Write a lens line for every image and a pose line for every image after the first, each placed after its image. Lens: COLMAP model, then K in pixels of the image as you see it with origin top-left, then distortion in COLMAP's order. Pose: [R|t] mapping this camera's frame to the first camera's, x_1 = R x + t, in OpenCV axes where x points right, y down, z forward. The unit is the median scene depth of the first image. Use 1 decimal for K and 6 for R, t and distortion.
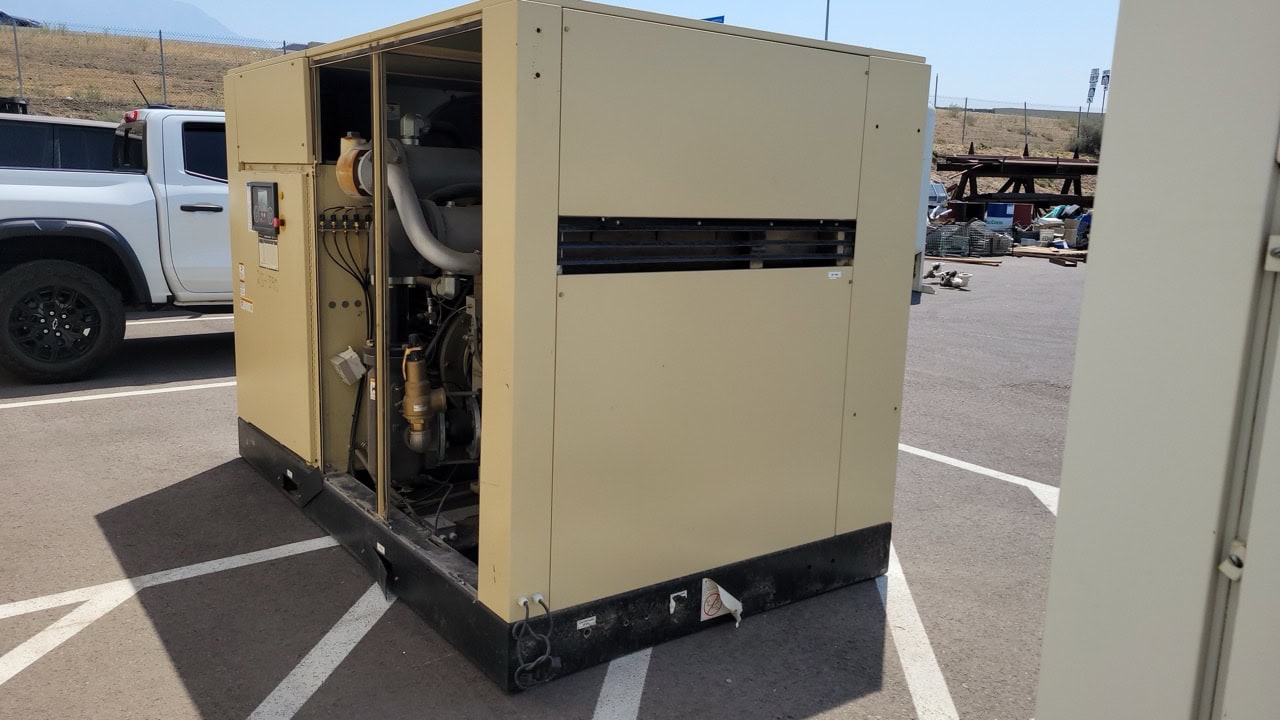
lens RADIAL K [[965.0, 0, 640.9], [0, 965.0, 358.1], [0, 0, 1]] dist [0.013766, 0.007104]
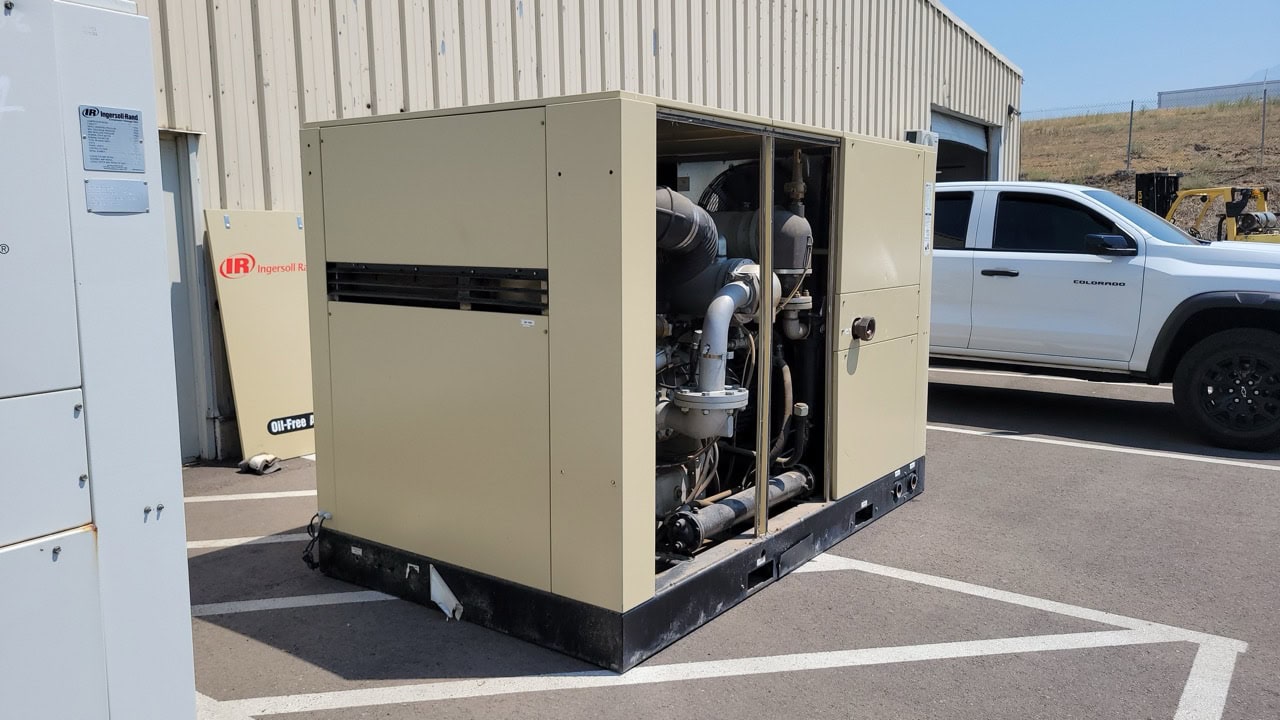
lens RADIAL K [[965.0, 0, 641.8], [0, 965.0, 362.5], [0, 0, 1]] dist [0.013766, 0.007104]
pose [[0.306463, 0.093789, -0.947251, 1.264108], [-0.160751, 0.985940, 0.045612, -0.115958], [0.938211, 0.138293, 0.317231, 0.834046]]
